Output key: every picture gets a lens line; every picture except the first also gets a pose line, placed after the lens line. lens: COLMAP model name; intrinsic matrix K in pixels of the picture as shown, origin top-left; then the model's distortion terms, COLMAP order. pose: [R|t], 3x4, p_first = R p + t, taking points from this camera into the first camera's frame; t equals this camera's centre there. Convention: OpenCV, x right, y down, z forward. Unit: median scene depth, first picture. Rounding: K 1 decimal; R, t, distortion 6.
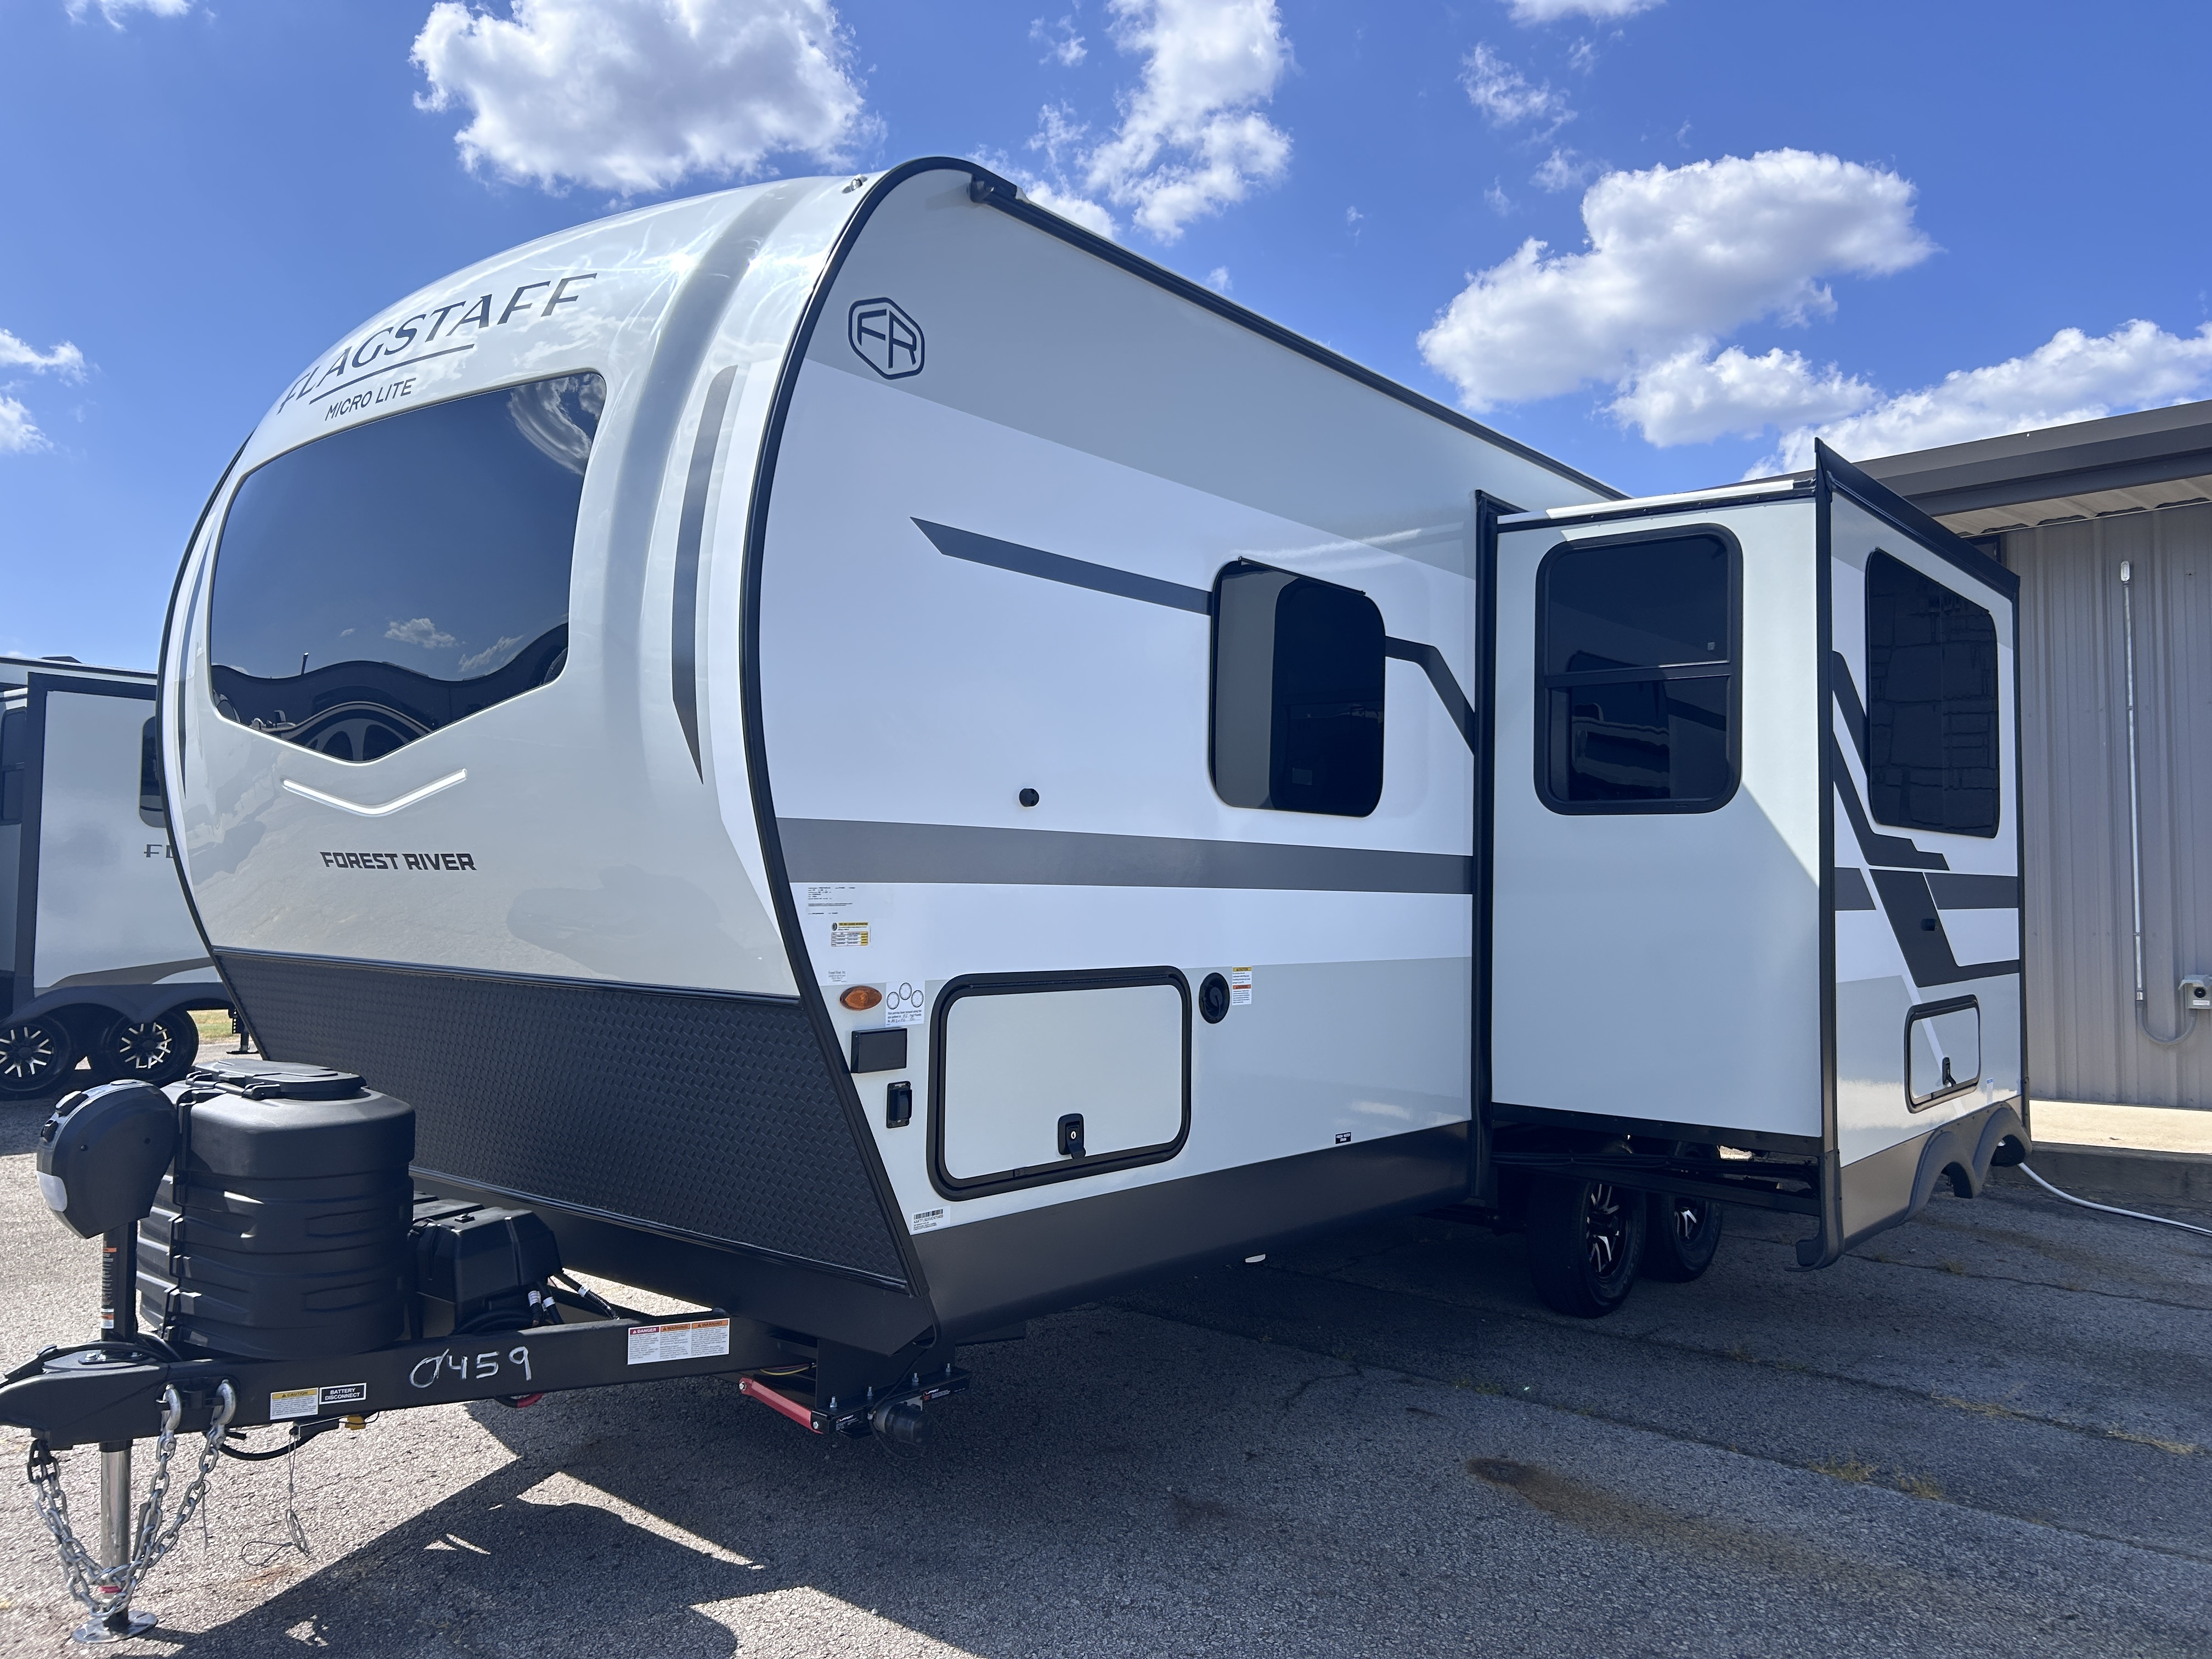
lens RADIAL K [[1687.6, 0, 1106.0], [0, 1687.6, 829.5], [0, 0, 1]] dist [0.073424, -0.090559]
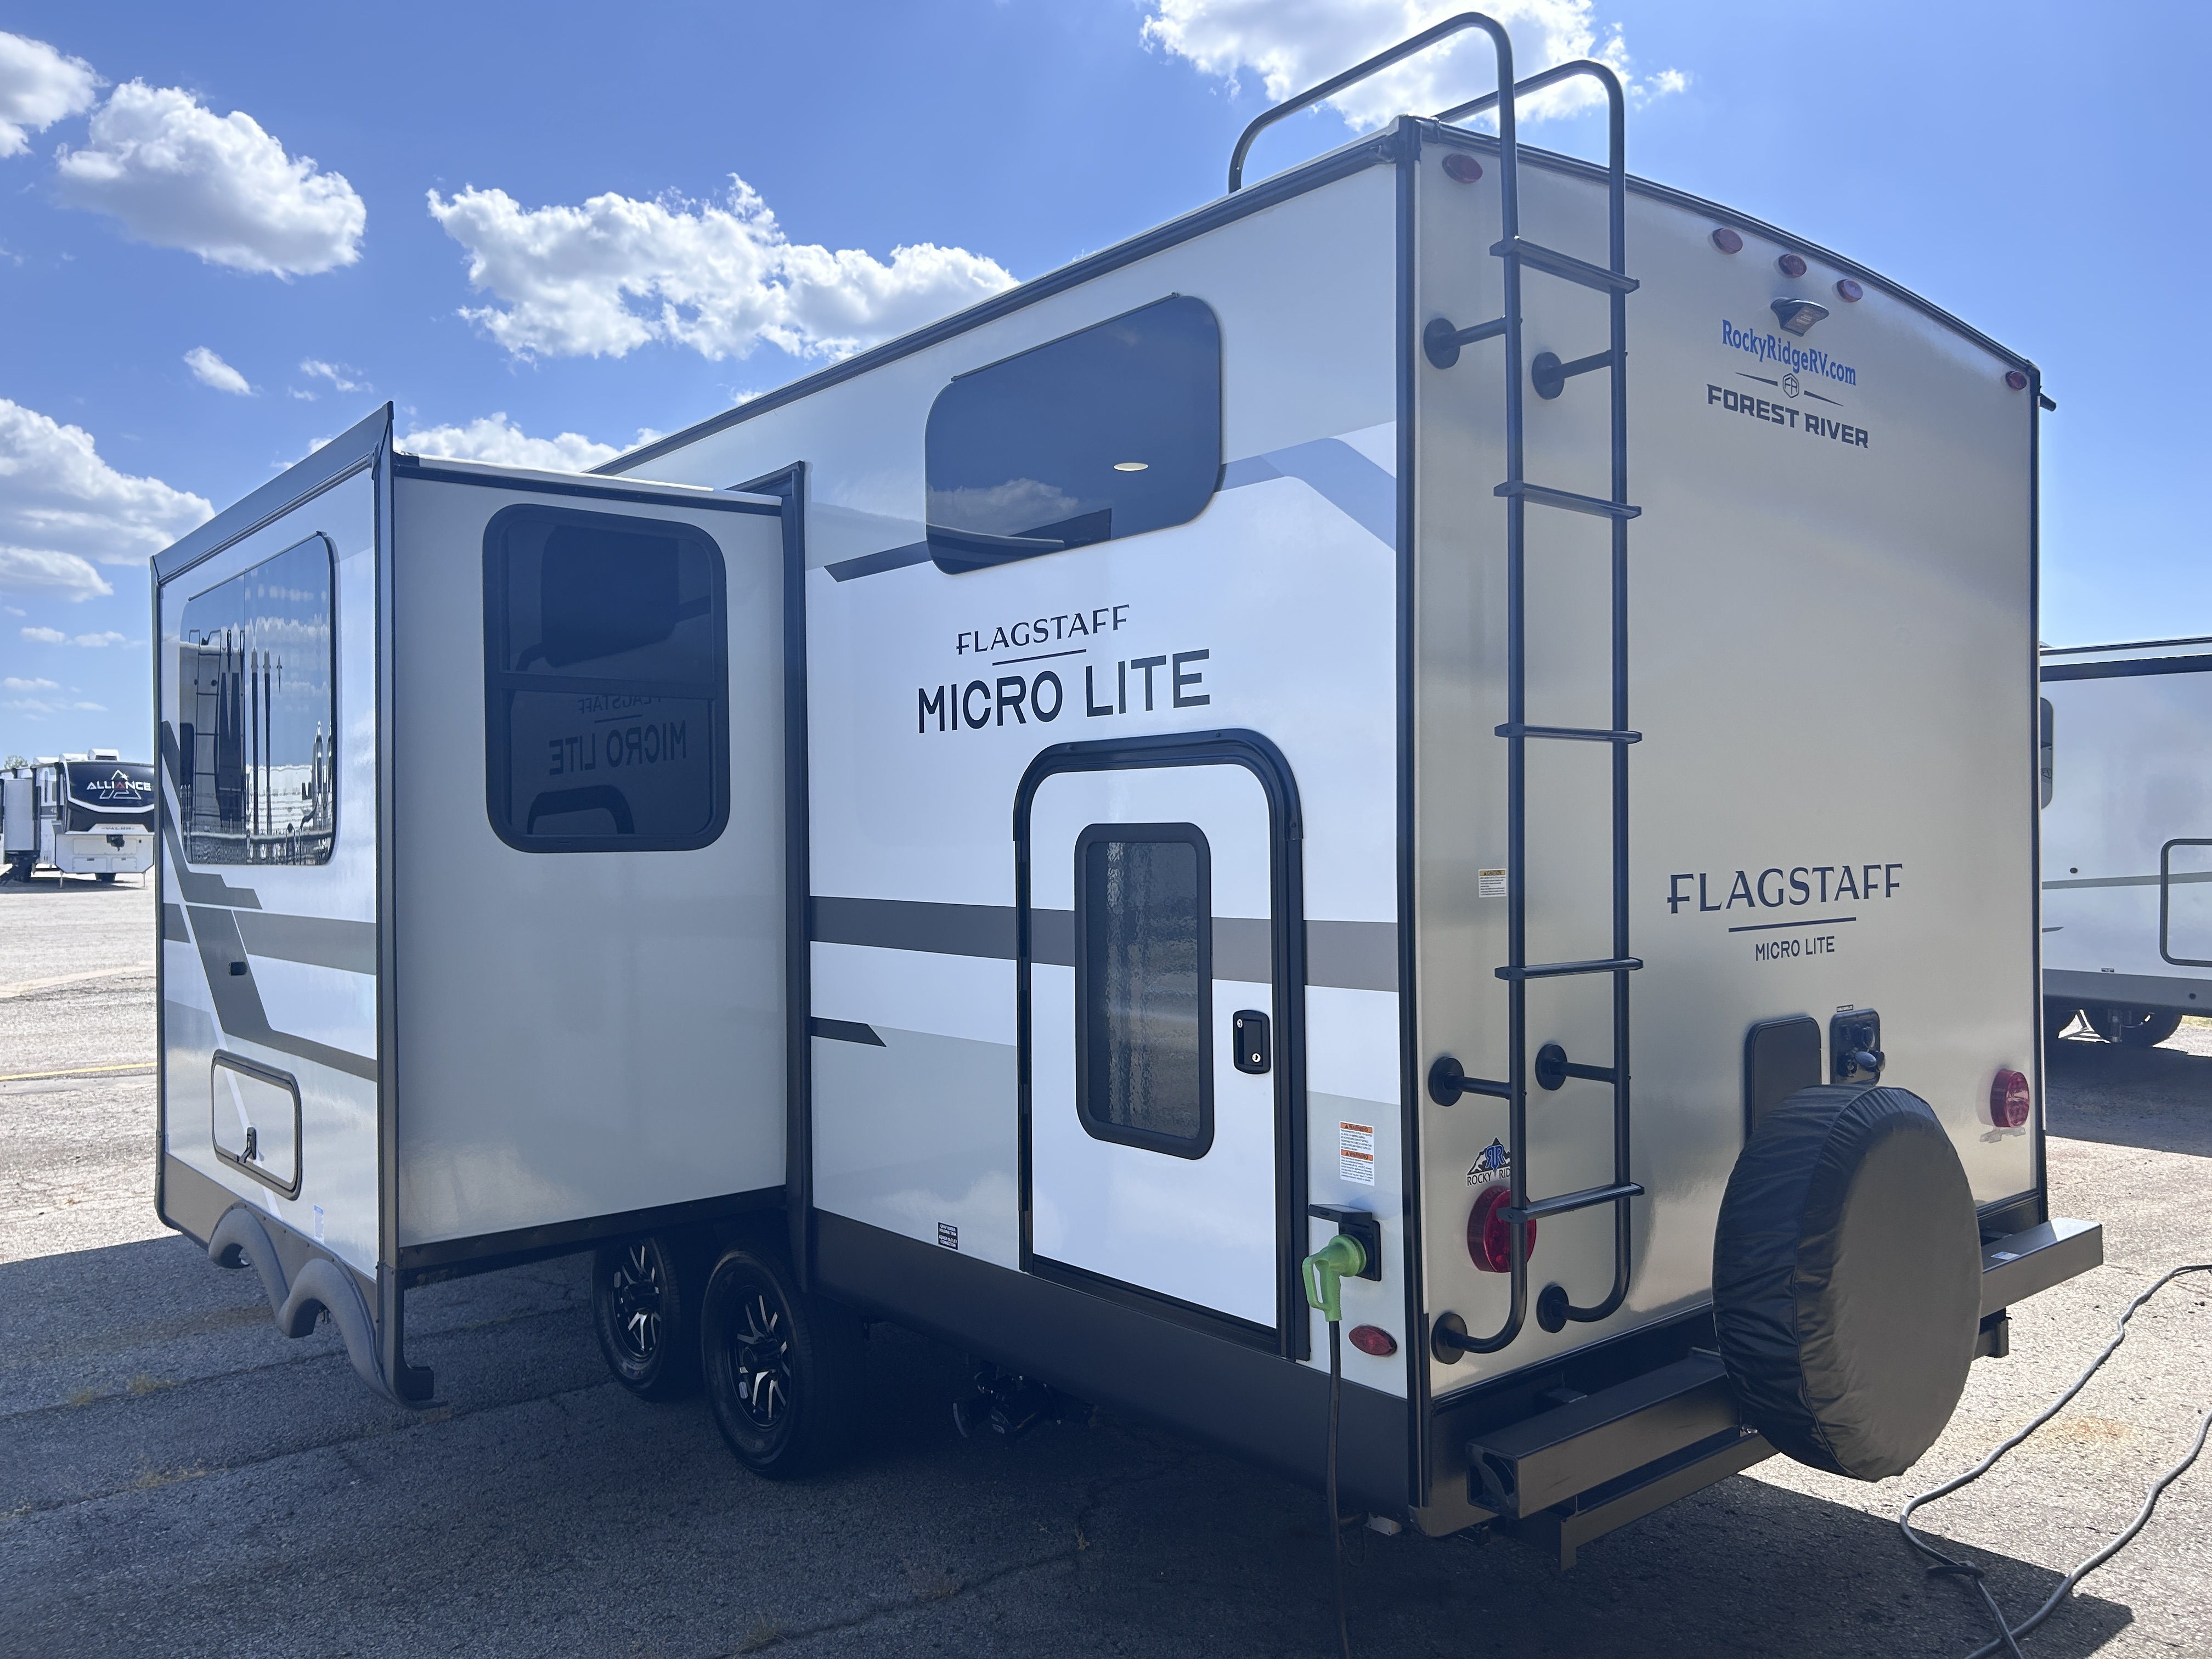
lens RADIAL K [[1687.6, 0, 1106.0], [0, 1687.6, 829.5], [0, 0, 1]] dist [0.073424, -0.090559]
pose [[-0.202195, -0.010456, -0.979289, 1.577276], [0.044730, 0.998801, -0.019900, 0.025854], [0.978323, -0.047827, -0.201485, 2.024174]]
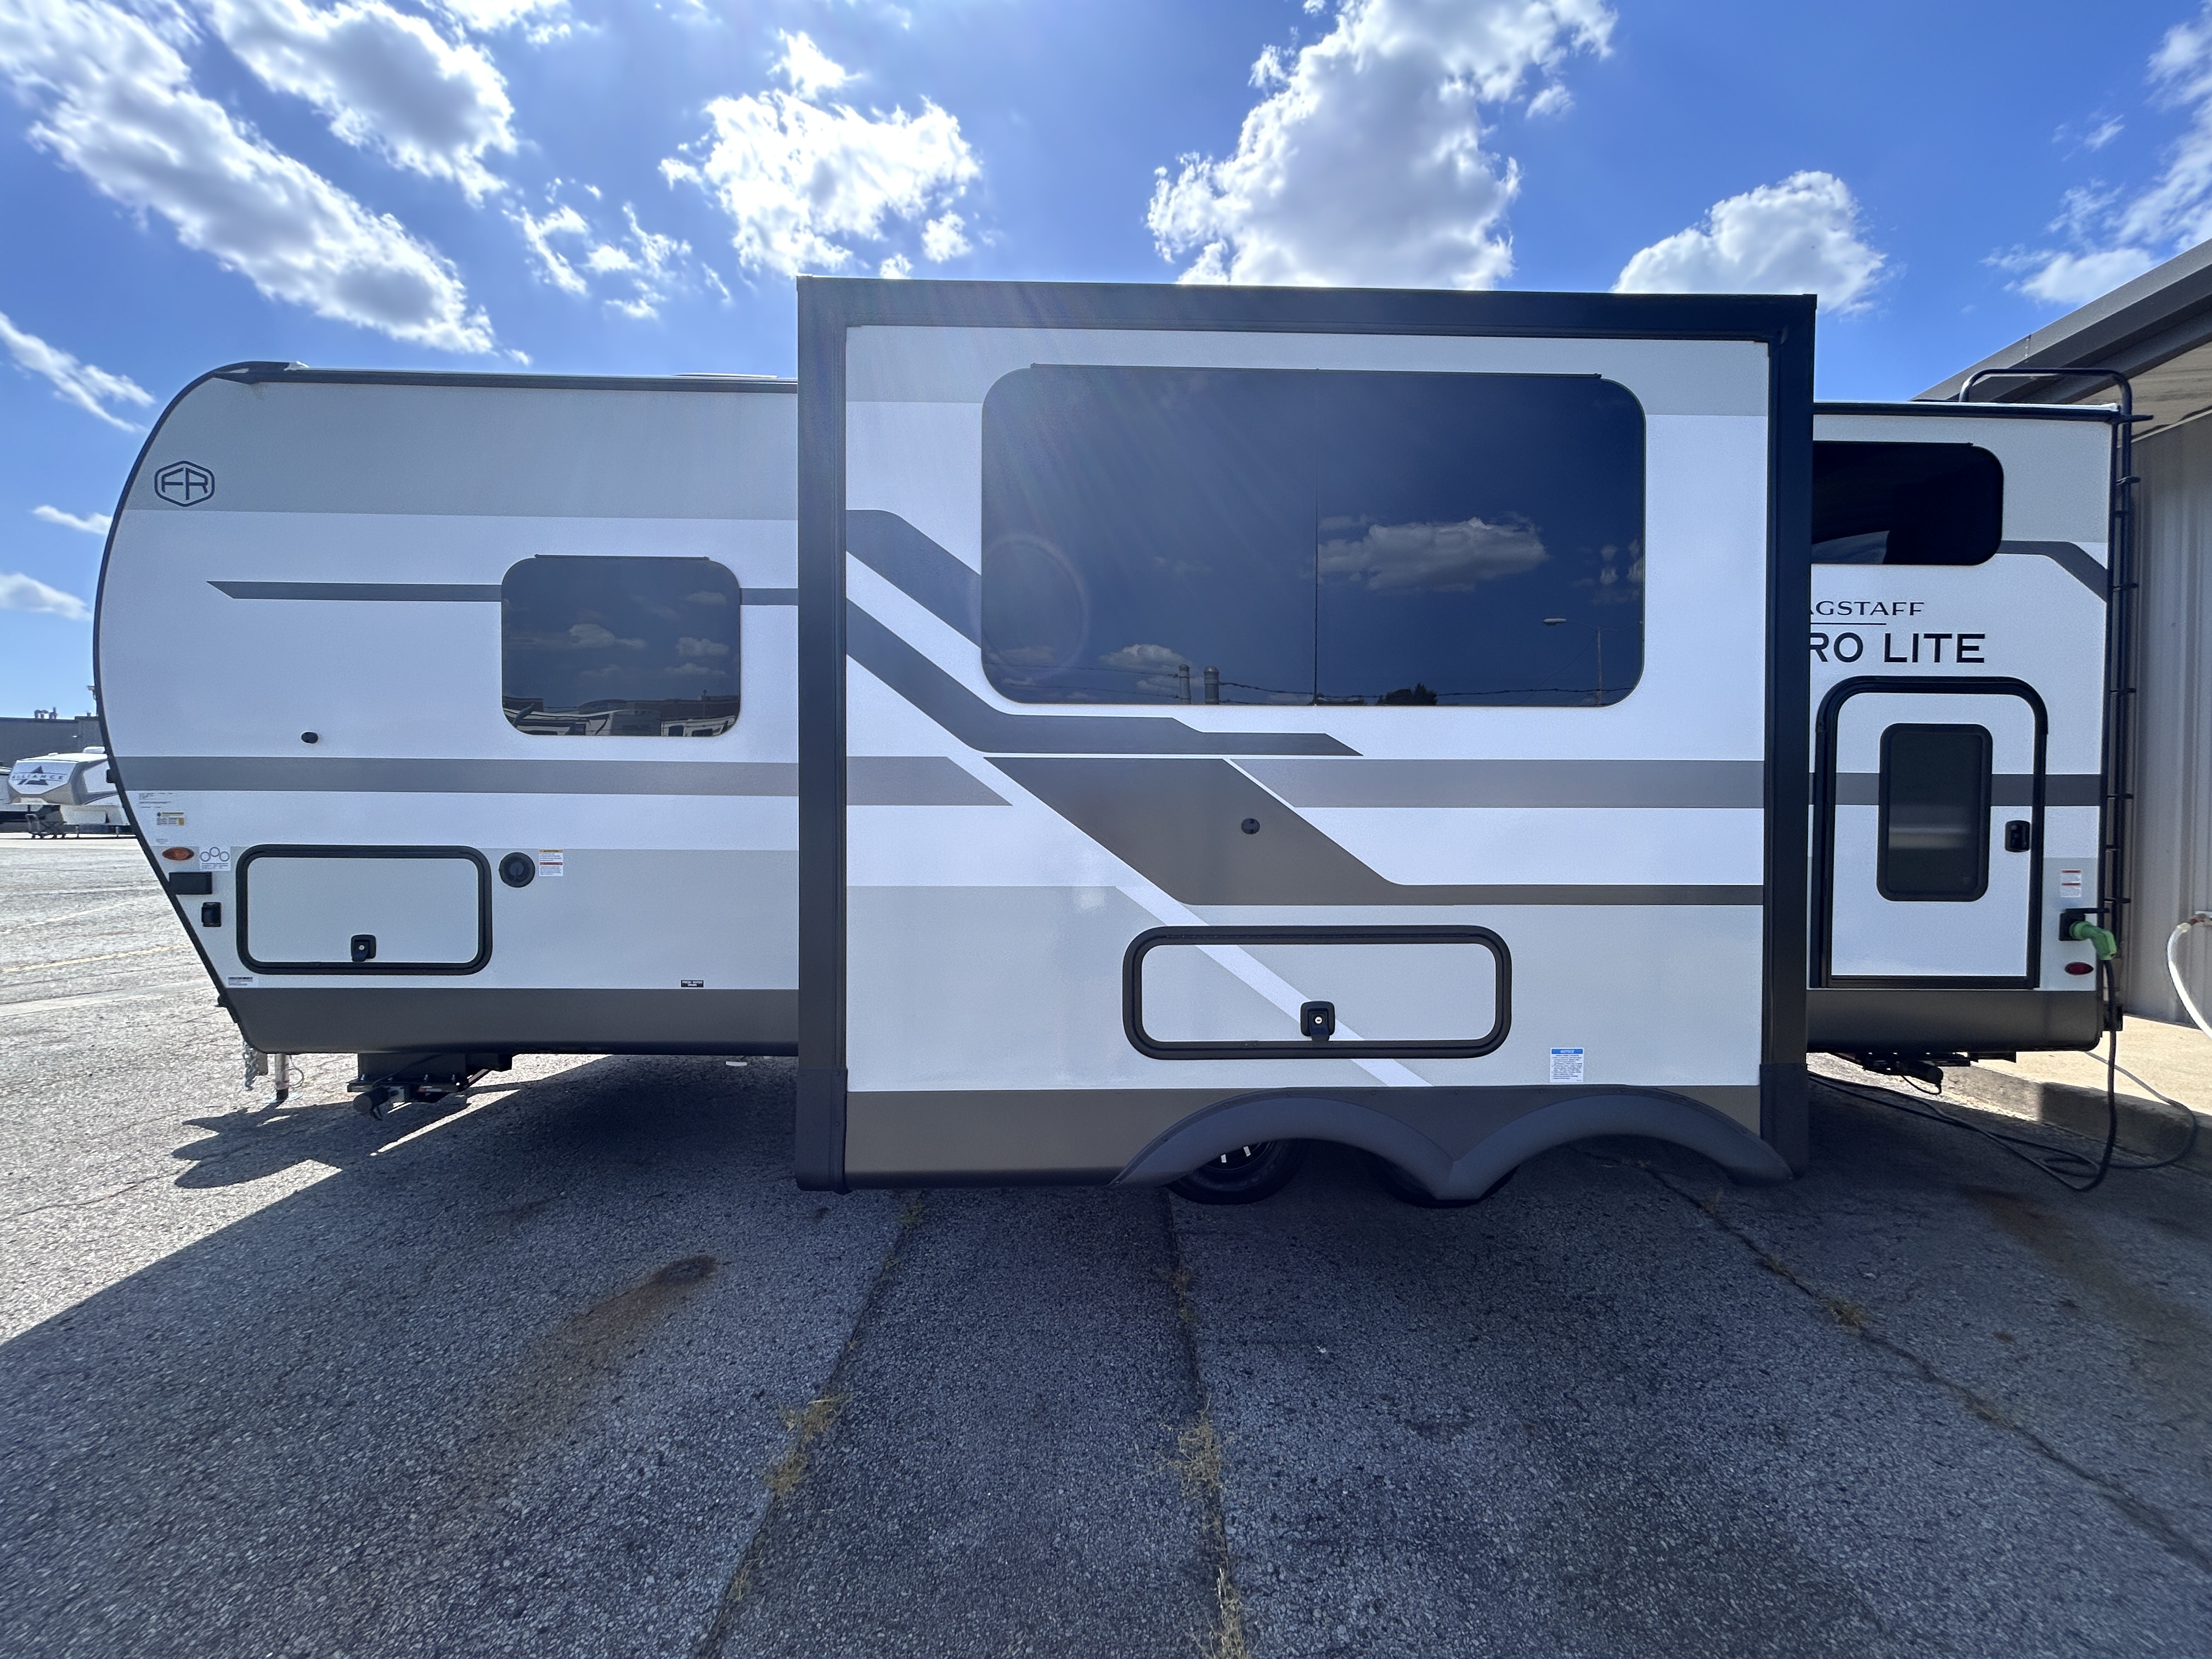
lens RADIAL K [[898.5, 0, 1106.0], [0, 898.5, 829.5], [0, 0, 1]] dist [-0.000777, -0.000020]
pose [[0.648584, 0.009787, -0.761080, 0.928728], [0.028463, 0.998906, 0.037101, 0.049102], [0.760610, -0.045725, 0.647596, 0.849191]]
